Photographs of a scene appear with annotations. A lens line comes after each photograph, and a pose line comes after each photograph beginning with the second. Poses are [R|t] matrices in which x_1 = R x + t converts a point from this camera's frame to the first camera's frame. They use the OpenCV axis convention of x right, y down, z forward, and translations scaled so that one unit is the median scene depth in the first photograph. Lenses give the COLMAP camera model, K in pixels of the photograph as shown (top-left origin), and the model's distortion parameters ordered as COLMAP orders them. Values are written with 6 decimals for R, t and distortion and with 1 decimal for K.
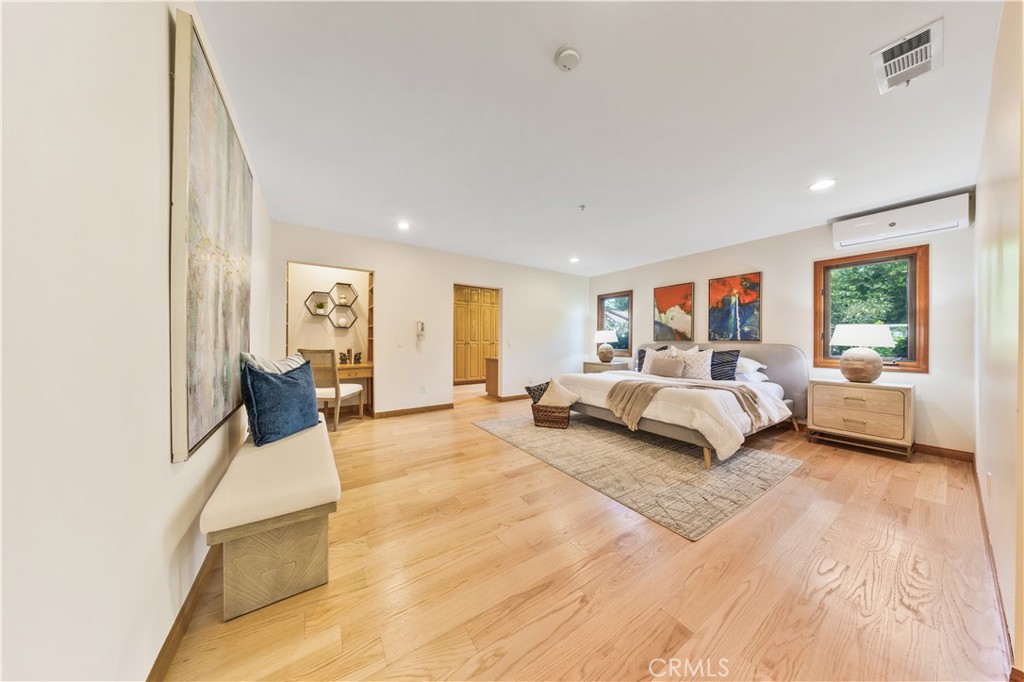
lens RADIAL K [[297.3, 0, 510.5], [0, 297.3, 341.8], [0, 0, 1]] dist [-0.001706, -0.000156]
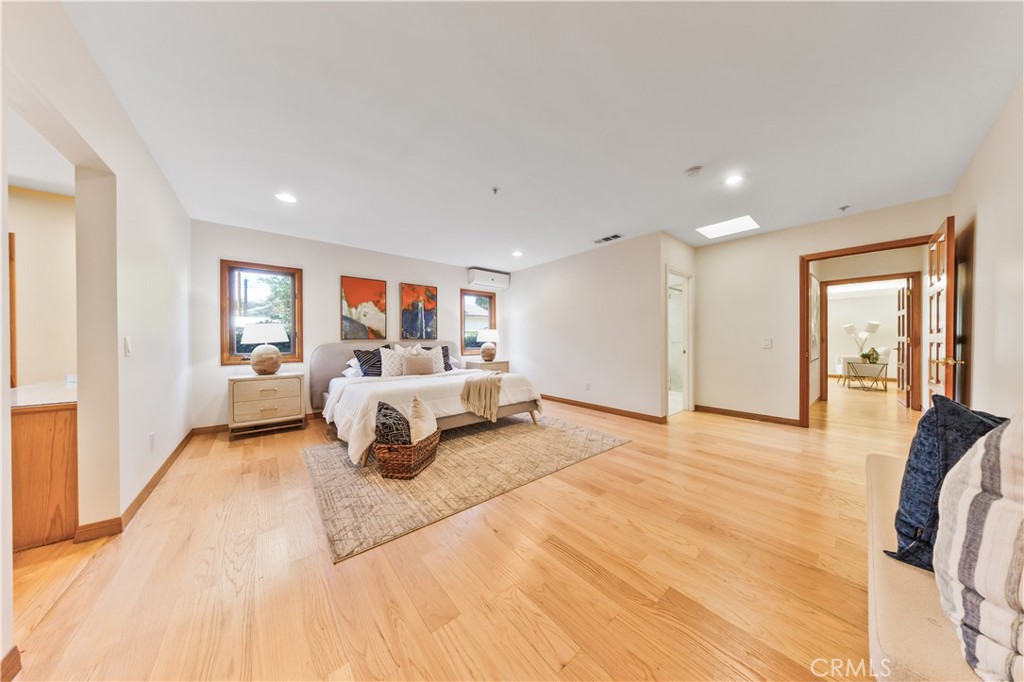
lens RADIAL K [[297.3, 0, 510.5], [0, 297.3, 341.8], [0, 0, 1]] dist [-0.001706, -0.000156]
pose [[-0.111076, -0.010580, 0.993756, -0.481779], [0.007620, 0.999905, 0.011497, -0.003766], [-0.993783, 0.008850, -0.110984, 0.769571]]
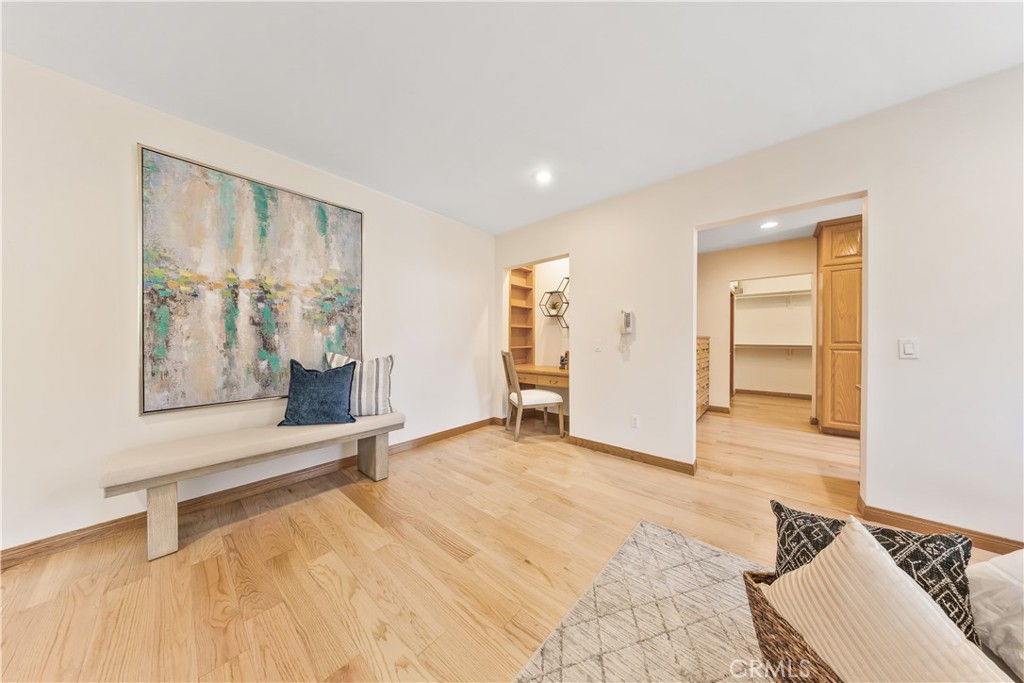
lens RADIAL K [[297.3, 0, 510.5], [0, 297.3, 342.3], [0, 0, 1]] dist [-0.001706, -0.000156]
pose [[0.255829, -0.001760, -0.966720, 0.252921], [-0.003661, 0.999989, -0.002789, -0.001405], [0.966715, 0.004253, 0.255820, 0.636343]]
